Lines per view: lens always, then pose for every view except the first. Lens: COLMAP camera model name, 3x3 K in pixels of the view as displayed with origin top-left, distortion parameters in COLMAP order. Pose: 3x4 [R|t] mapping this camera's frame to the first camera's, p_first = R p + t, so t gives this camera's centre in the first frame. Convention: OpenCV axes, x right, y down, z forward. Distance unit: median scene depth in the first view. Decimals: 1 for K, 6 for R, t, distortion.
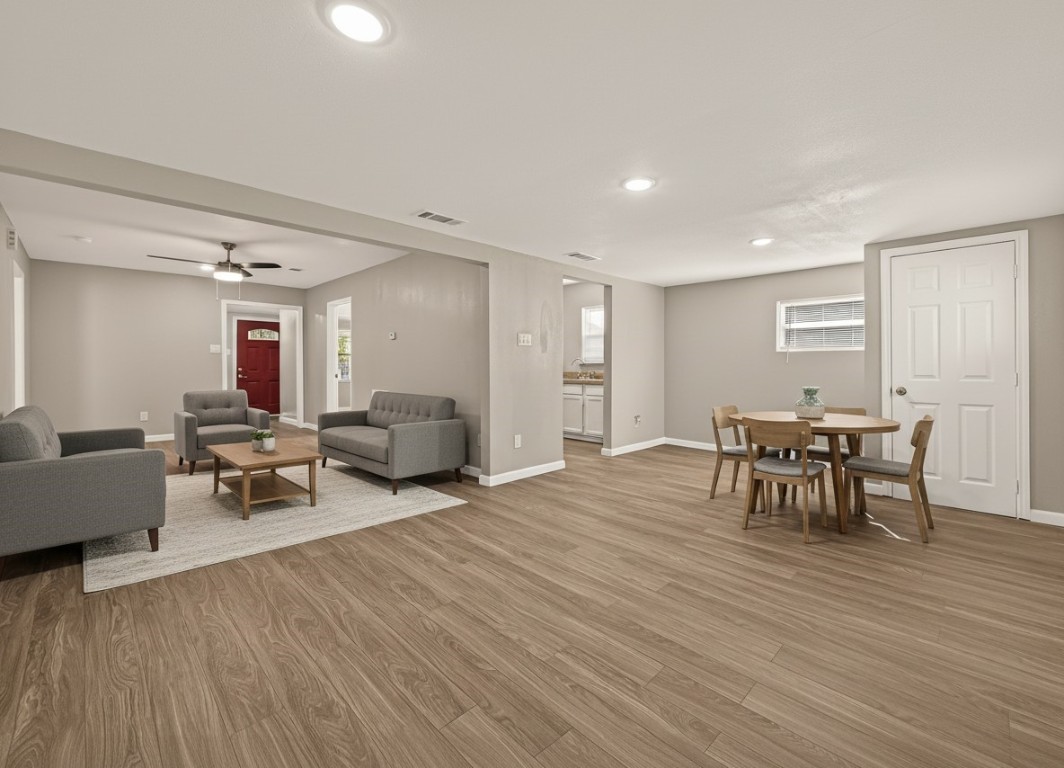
lens RADIAL K [[449.7, 0, 566.7], [0, 449.7, 363.4], [0, 0, 1]] dist [0.008293, -0.001482]
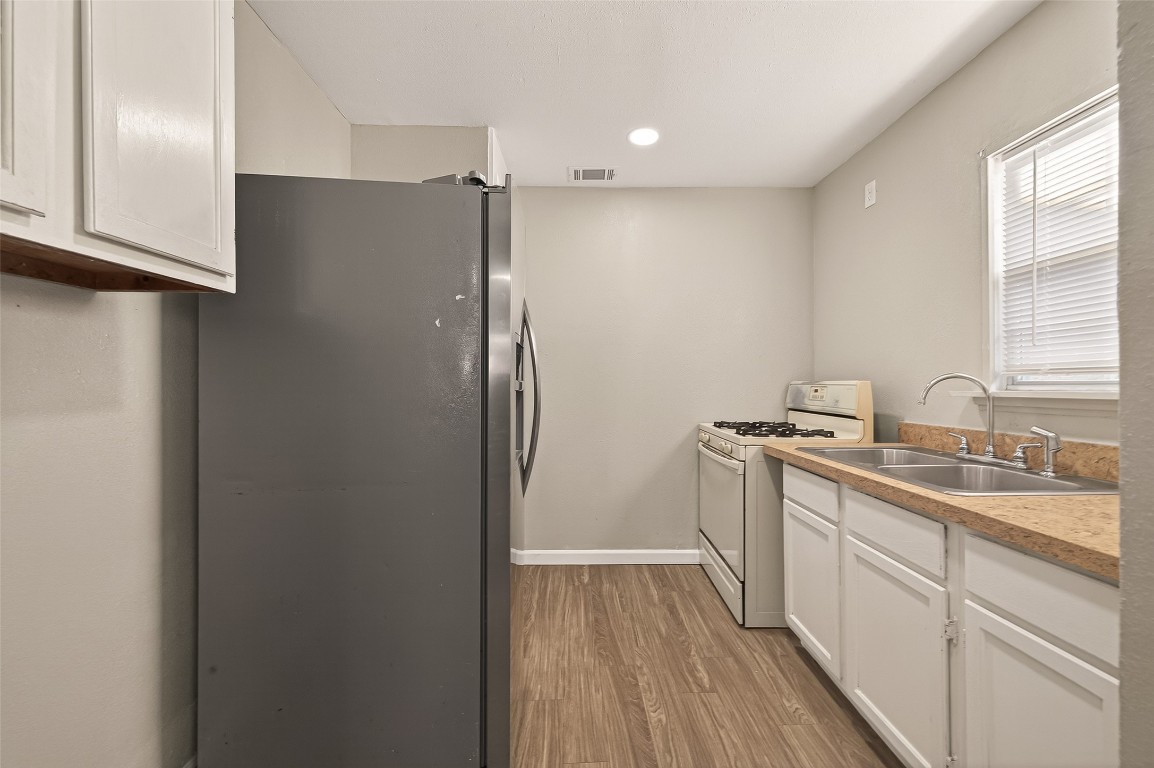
lens RADIAL K [[460.5, 0, 583.8], [0, 460.5, 378.9], [0, 0, 1]] dist [0.008272, -0.001609]
pose [[0.702478, -0.004200, -0.711693, 0.062344], [-0.001590, 0.999971, -0.007471, -0.006268], [0.711704, 0.006379, 0.702451, 0.699377]]
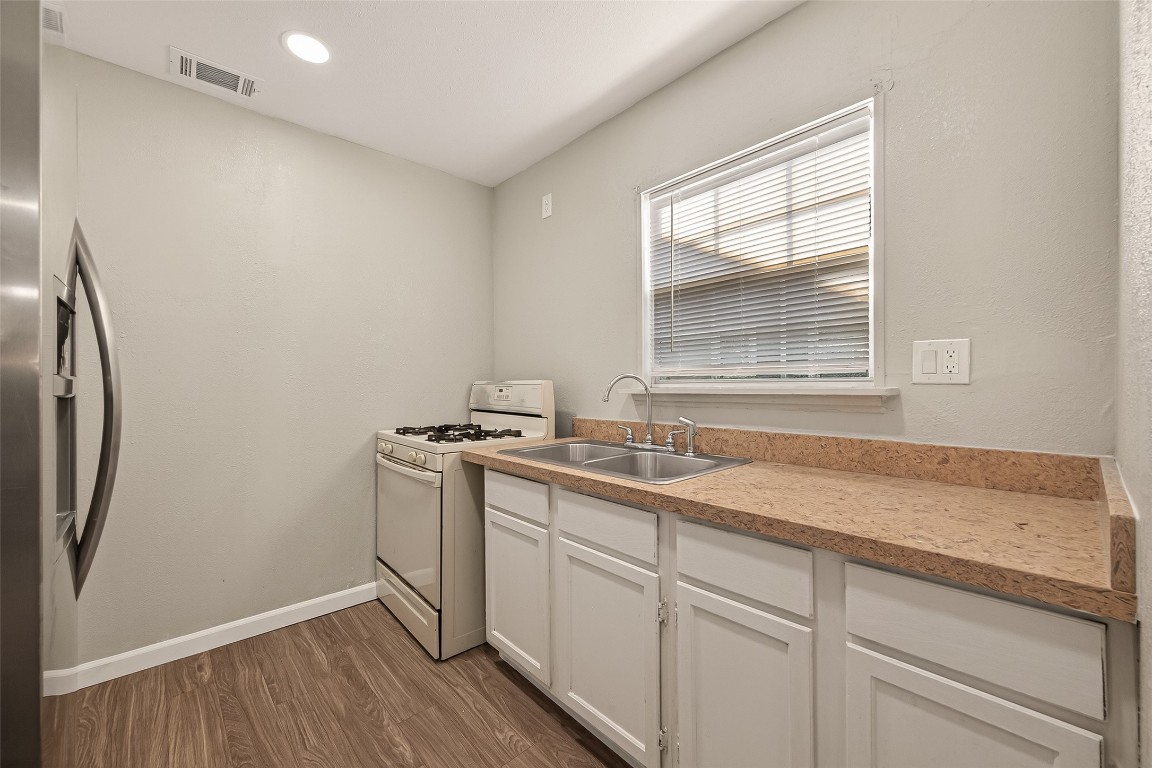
lens RADIAL K [[459.7, 0, 568.8], [0, 459.7, 383.6], [0, 0, 1]] dist [0.008272, -0.001609]
pose [[0.995970, -0.000545, -0.089681, 0.018357], [0.000467, 0.999999, -0.000894, -0.005172], [0.089682, 0.000849, 0.995970, 0.729396]]
